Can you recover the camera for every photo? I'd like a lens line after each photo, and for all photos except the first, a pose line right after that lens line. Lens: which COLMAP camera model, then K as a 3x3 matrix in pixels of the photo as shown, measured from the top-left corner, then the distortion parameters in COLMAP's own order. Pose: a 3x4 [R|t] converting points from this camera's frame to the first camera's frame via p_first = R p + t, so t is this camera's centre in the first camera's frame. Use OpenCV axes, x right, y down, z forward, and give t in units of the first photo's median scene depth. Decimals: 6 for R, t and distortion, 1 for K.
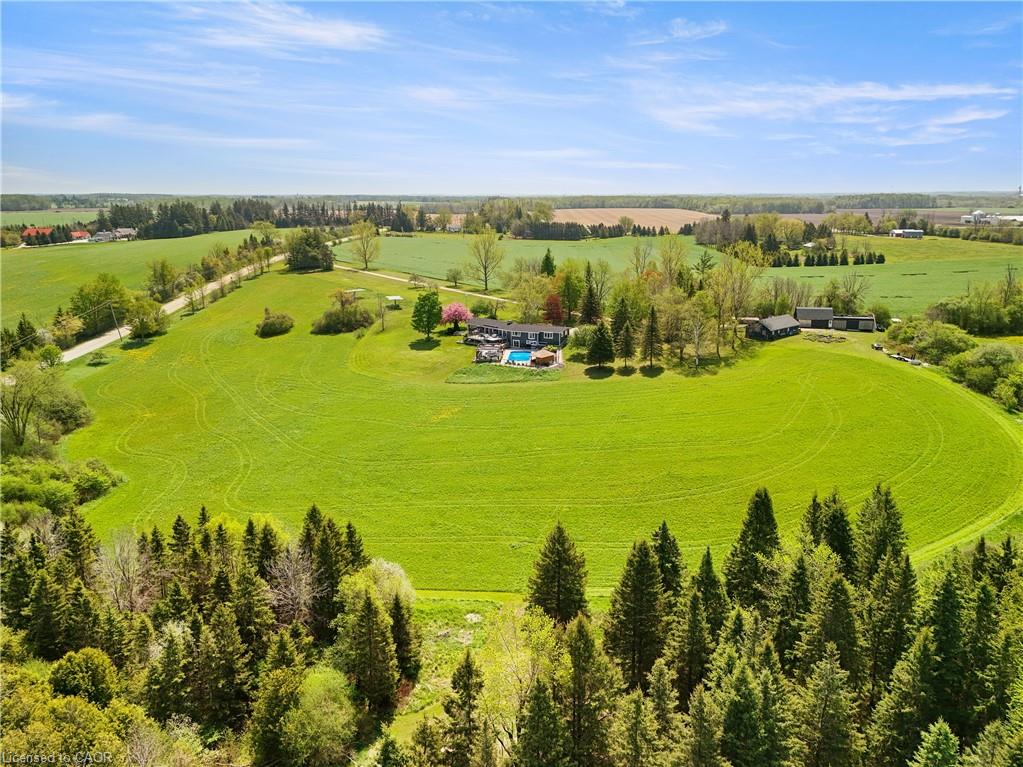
lens RADIAL K [[729.5, 0, 517.0], [0, 729.5, 381.1], [0, 0, 1]] dist [0.052573, -0.033167]
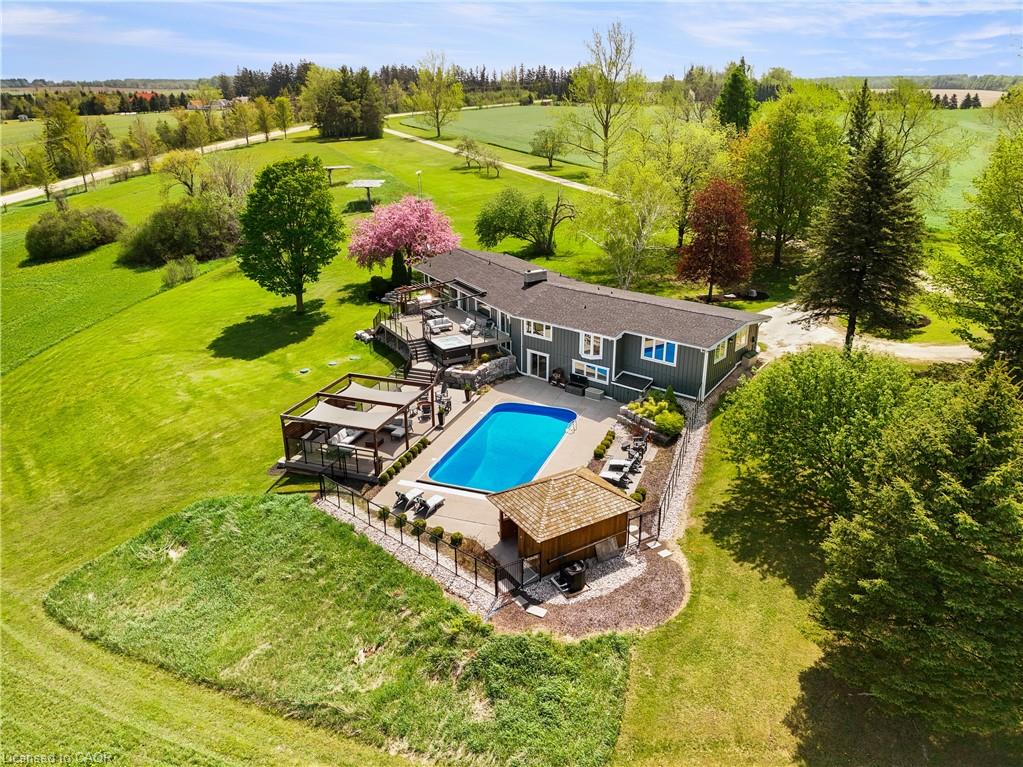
lens RADIAL K [[729.5, 0, 517.0], [0, 729.5, 381.1], [0, 0, 1]] dist [0.052573, -0.033167]
pose [[0.956971, 0.105096, -0.270482, 0.062614], [-0.068326, 0.987512, 0.141960, -0.081490], [0.282023, -0.117370, 0.952201, 0.736451]]
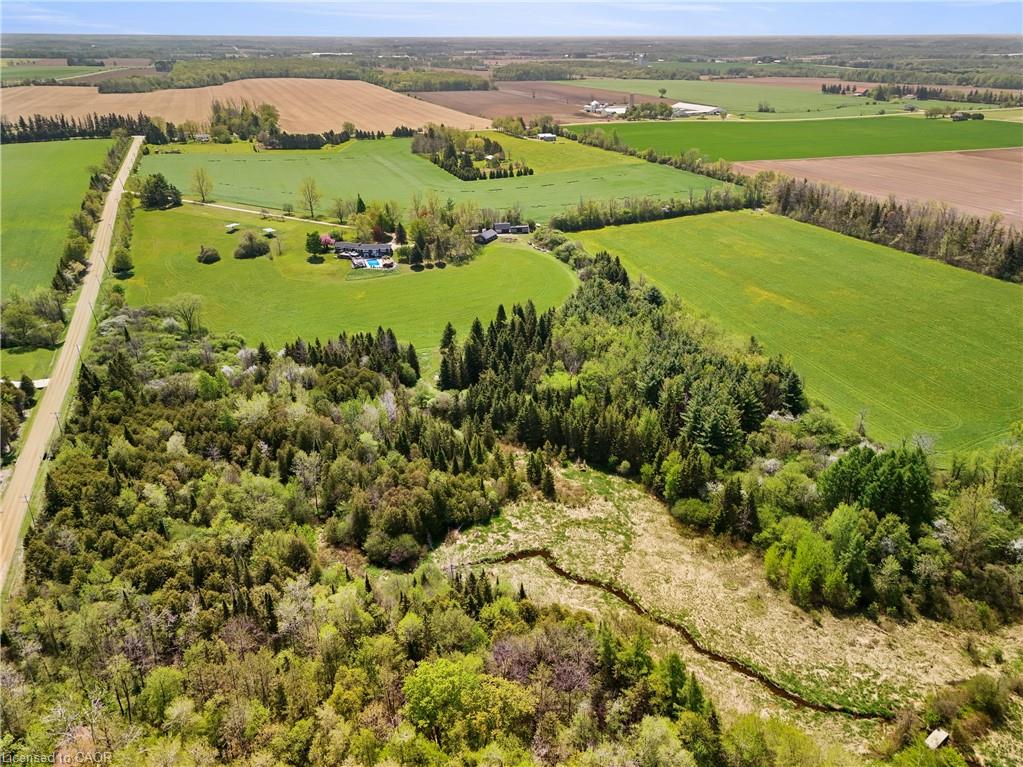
lens RADIAL K [[729.5, 0, 517.0], [0, 729.5, 381.1], [0, 0, 1]] dist [0.052573, -0.033167]
pose [[0.910696, -0.166395, 0.378082, -0.425272], [0.091359, 0.973748, 0.208492, -0.094855], [-0.402848, -0.155332, 0.901990, -0.978628]]
